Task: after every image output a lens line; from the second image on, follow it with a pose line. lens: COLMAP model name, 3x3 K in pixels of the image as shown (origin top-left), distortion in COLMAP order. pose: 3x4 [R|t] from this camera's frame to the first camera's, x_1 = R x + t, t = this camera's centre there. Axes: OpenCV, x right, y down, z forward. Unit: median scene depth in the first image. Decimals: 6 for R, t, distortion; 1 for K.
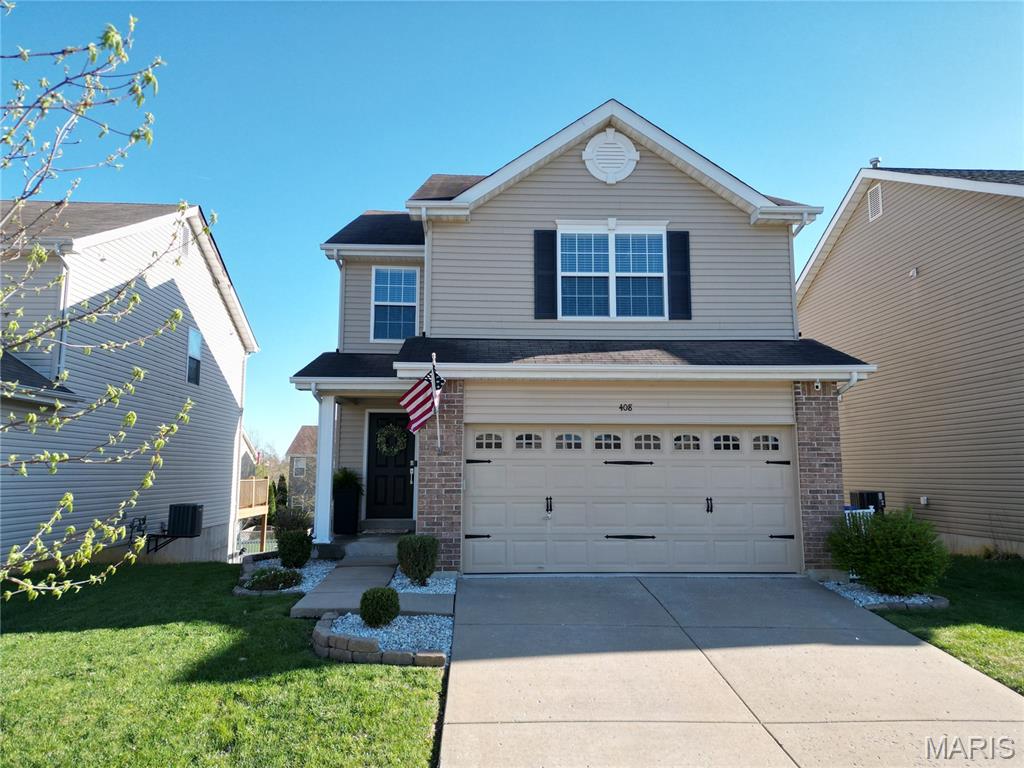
lens RADIAL K [[718.8, 0, 508.5], [0, 718.8, 378.9], [0, 0, 1]] dist [0.075975, -0.021341]
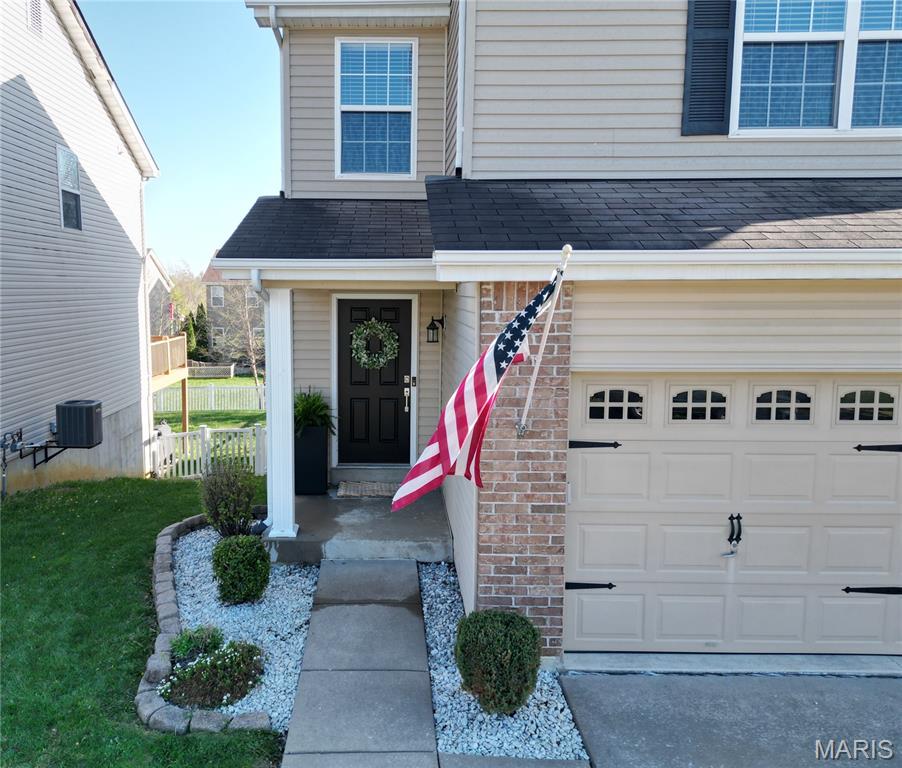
lens RADIAL K [[731.5, 0, 376.9], [0, 731.5, 375.3], [0, 0, 1]] dist [0.060529, -0.040297]
pose [[0.998096, 0.007804, -0.061178, -0.139916], [0.007667, 0.968568, 0.248631, -0.051741], [0.061195, -0.248627, 0.966664, 0.442927]]
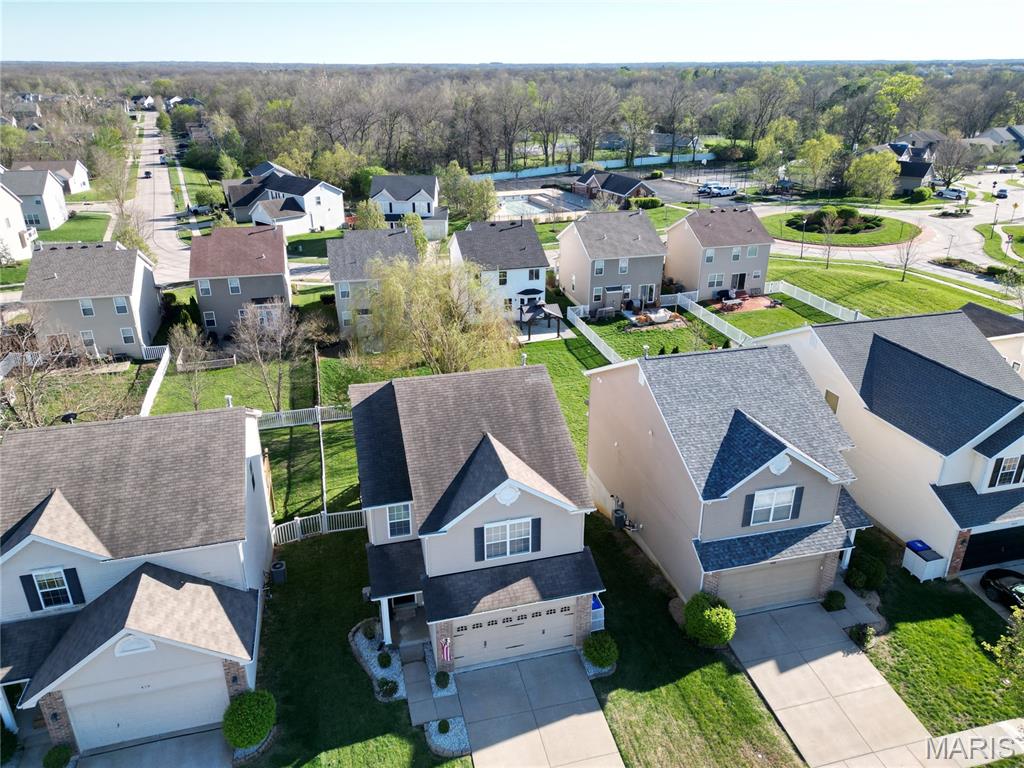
lens RADIAL K [[718.8, 0, 511.4], [0, 718.8, 386.8], [0, 0, 1]] dist [0.075975, -0.021341]
pose [[0.978584, -0.085653, 0.187182, -0.232330], [-0.024776, 0.853700, 0.520175, -1.750496], [-0.204352, -0.513673, 0.833295, -0.658979]]
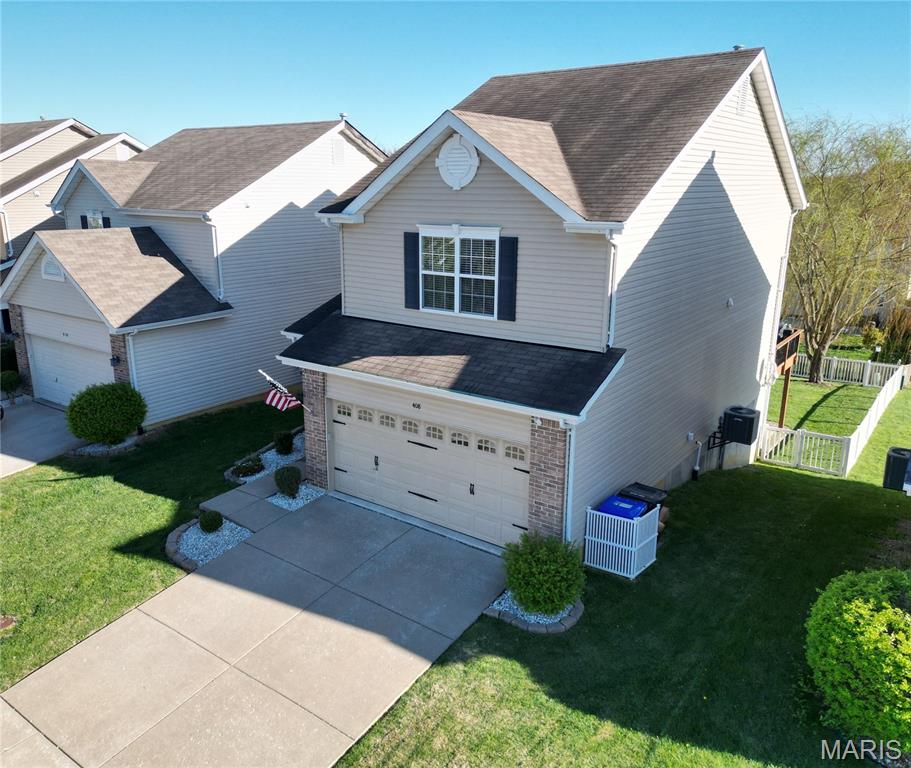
lens RADIAL K [[710.0, 0, 446.3], [0, 710.0, 381.7], [0, 0, 1]] dist [0.079216, -0.000544]
pose [[0.777751, 0.168168, -0.605660, 0.843738], [0.079108, 0.929698, 0.359727, -0.395193], [0.623575, -0.327690, 0.709770, 0.131817]]
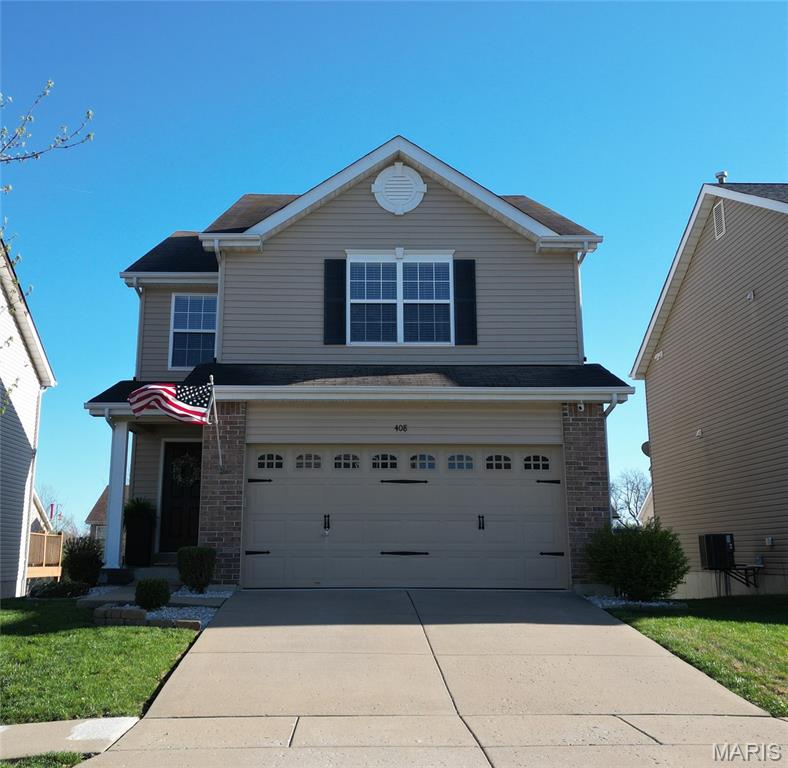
lens RADIAL K [[970.5, 0, 362.2], [0, 970.5, 331.4], [0, 0, 1]] dist [0.087542, 0.000000]
pose [[0.999565, -0.006320, -0.028816, 0.129725], [0.003397, 0.994943, -0.100383, 0.036119], [0.029305, 0.100242, 0.994531, -0.371118]]
